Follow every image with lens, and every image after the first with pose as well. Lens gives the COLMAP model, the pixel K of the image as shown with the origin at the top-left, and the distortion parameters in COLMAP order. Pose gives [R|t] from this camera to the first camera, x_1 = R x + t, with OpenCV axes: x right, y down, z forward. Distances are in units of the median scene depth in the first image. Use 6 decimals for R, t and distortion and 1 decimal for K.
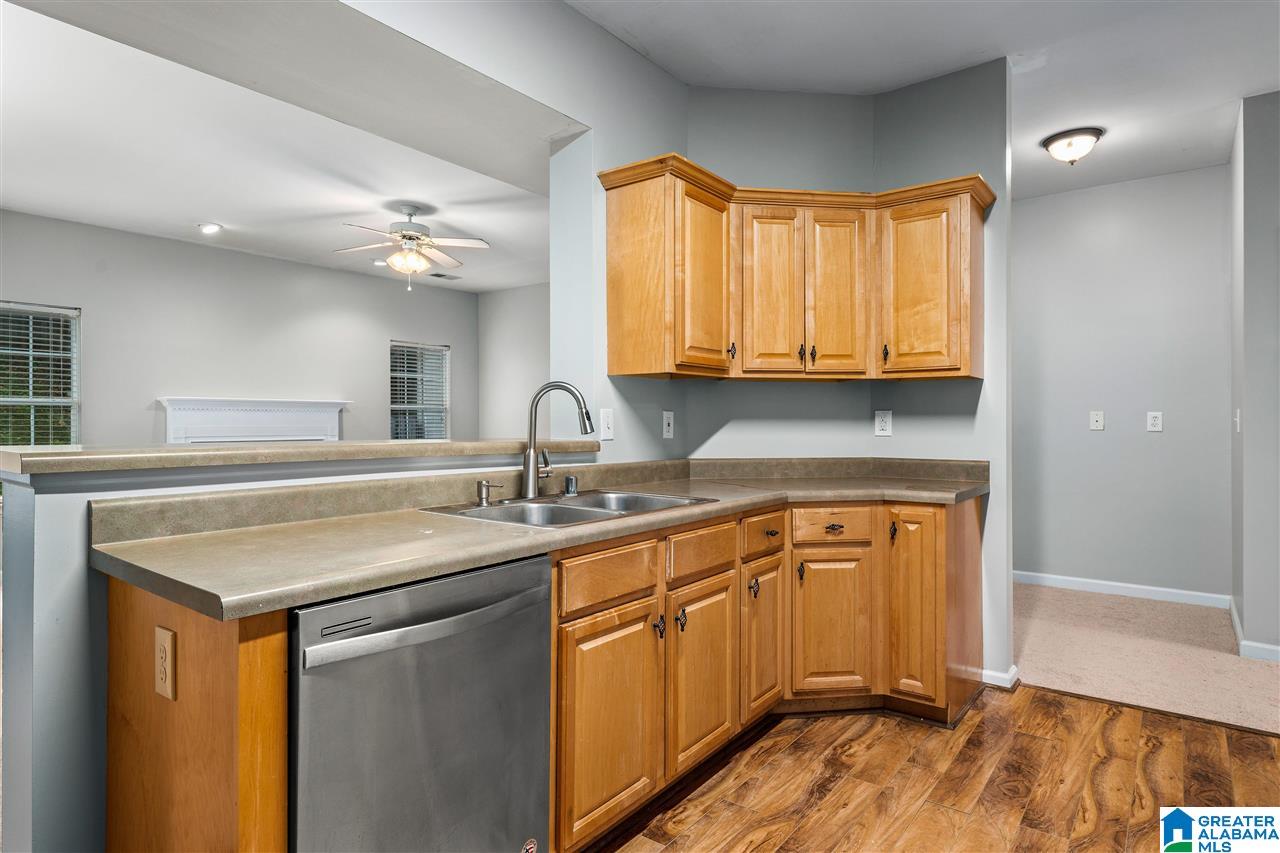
lens RADIAL K [[701.1, 0, 650.4], [0, 701.1, 423.9], [0, 0, 1]] dist [0.001166, -0.000146]
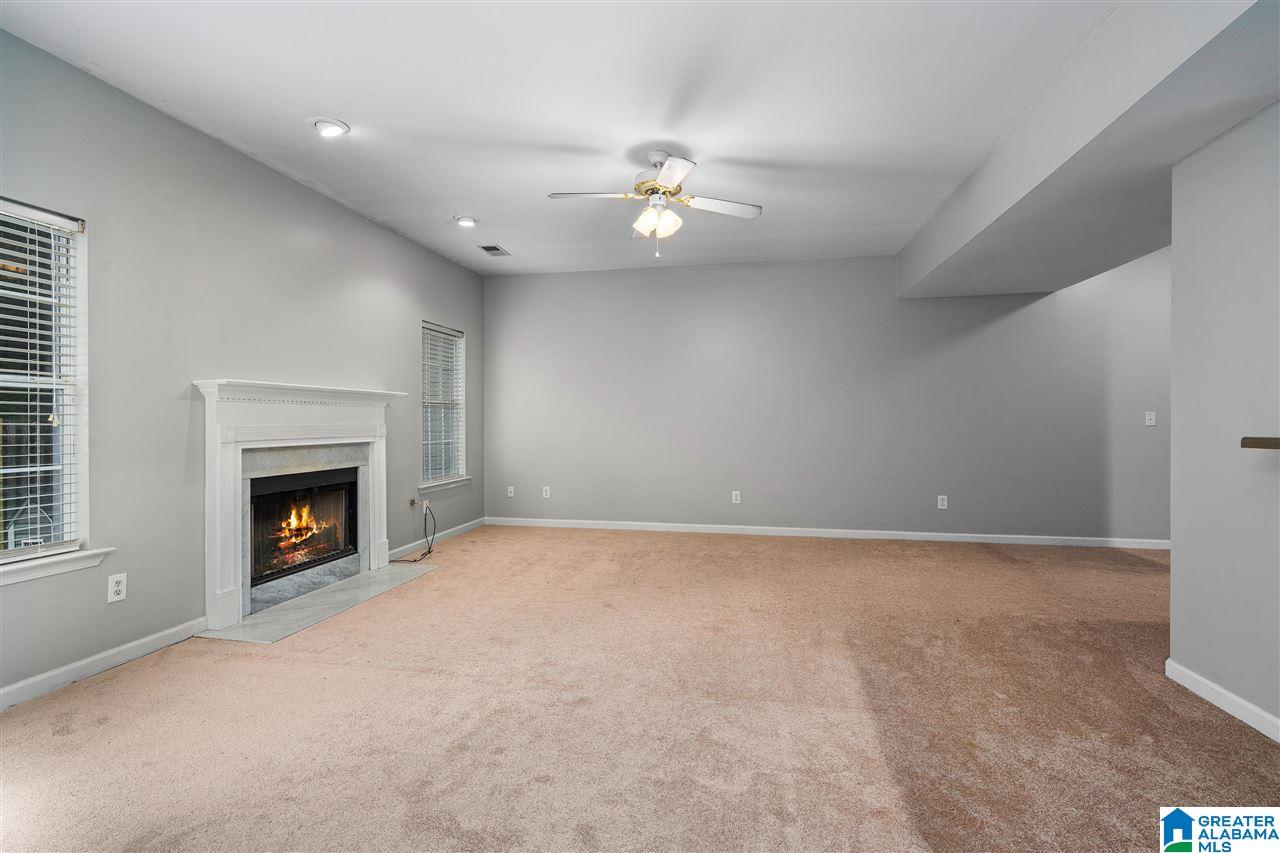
lens RADIAL K [[593.0, 0, 641.1], [0, 593.0, 422.3], [0, 0, 1]] dist [0.000778, 0.000057]
pose [[0.897704, -0.000324, 0.440599, -0.628561], [0.000985, 0.999999, -0.001273, 0.001869], [-0.440598, 0.001577, 0.897703, 0.369774]]
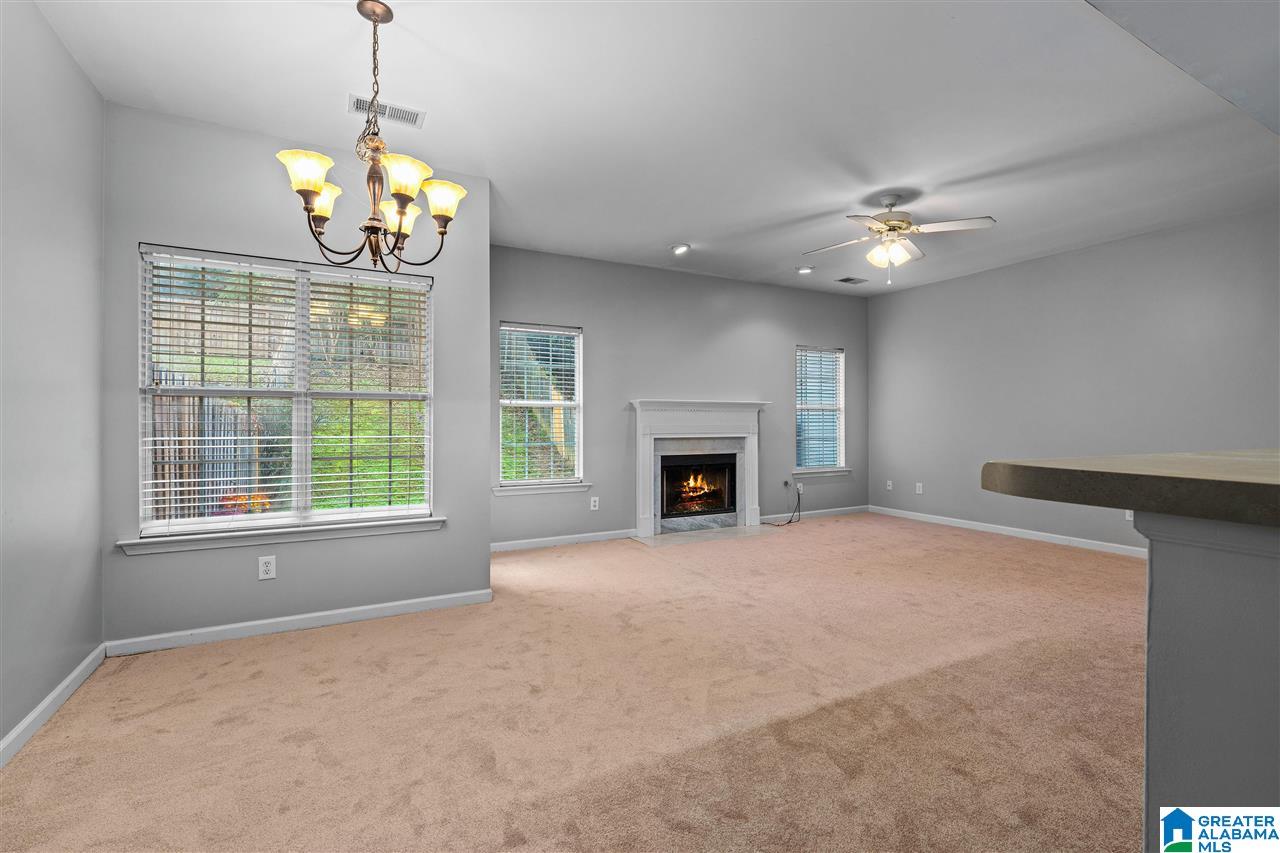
lens RADIAL K [[577.6, 0, 640.8], [0, 577.6, 421.6], [0, 0, 1]] dist [0.001359, -0.000296]
pose [[0.910185, 0.002284, -0.414195, -0.309609], [-0.003664, 0.999990, -0.002536, 0.001125], [0.414185, 0.003825, 0.910185, 0.132045]]
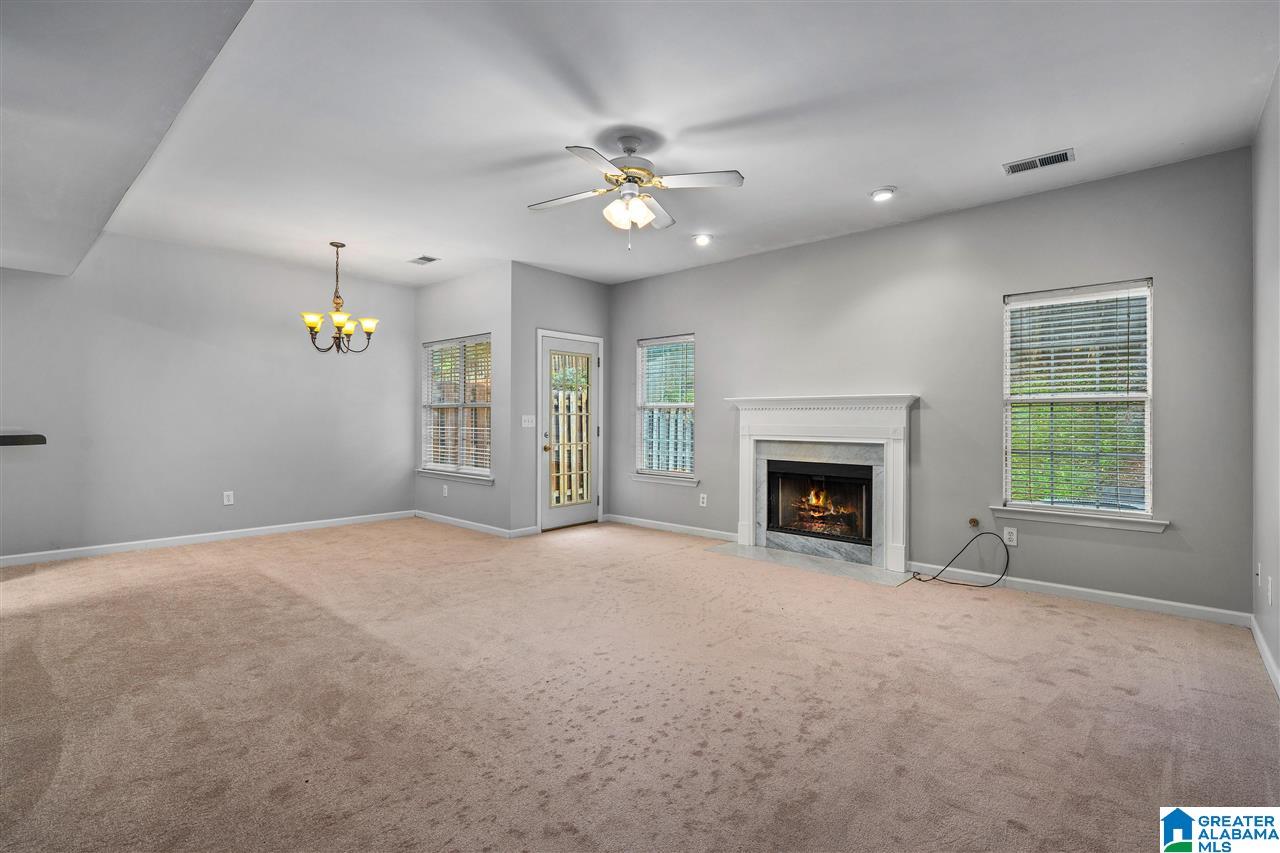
lens RADIAL K [[577.6, 0, 640.8], [0, 577.6, 421.6], [0, 0, 1]] dist [0.001359, -0.000296]
pose [[-0.079657, 0.002435, -0.996819, 0.265264], [-0.010600, 0.999938, 0.003290, -0.003121], [0.996766, 0.010828, -0.079626, 1.004038]]
